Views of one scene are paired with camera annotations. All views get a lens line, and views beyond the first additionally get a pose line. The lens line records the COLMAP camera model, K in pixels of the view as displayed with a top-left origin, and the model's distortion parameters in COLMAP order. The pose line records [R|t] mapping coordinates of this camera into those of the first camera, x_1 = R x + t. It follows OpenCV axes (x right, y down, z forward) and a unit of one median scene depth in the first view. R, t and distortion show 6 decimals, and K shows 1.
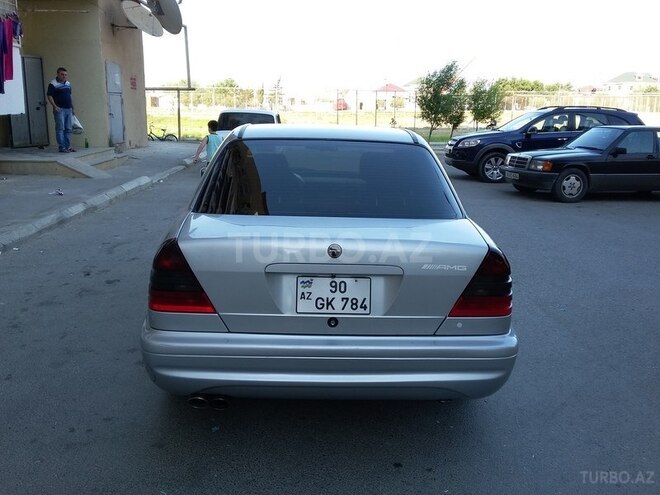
lens RADIAL K [[604.0, 0, 333.7], [0, 604.0, 243.1], [0, 0, 1]] dist [-0.022379, 0.000000]
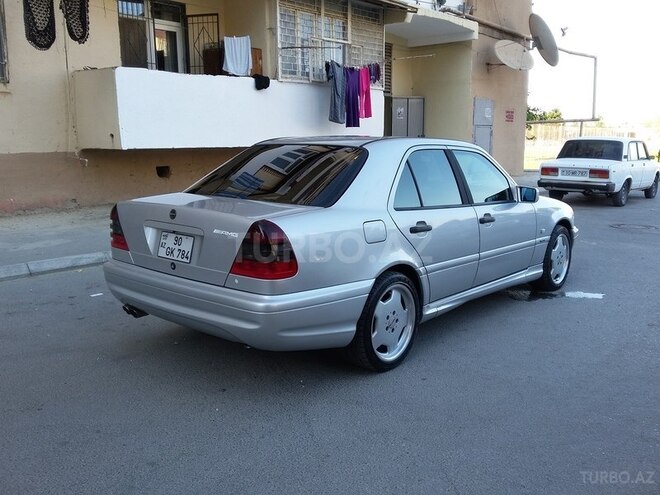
lens RADIAL K [[604.0, 0, 339.2], [0, 604.0, 246.9], [0, 0, 1]] dist [-0.022379, 0.000000]
pose [[0.732749, 0.092157, -0.674230, 0.223917], [-0.127930, 0.991777, -0.003472, 0.007734], [0.668365, 0.088798, 0.738514, 0.038489]]
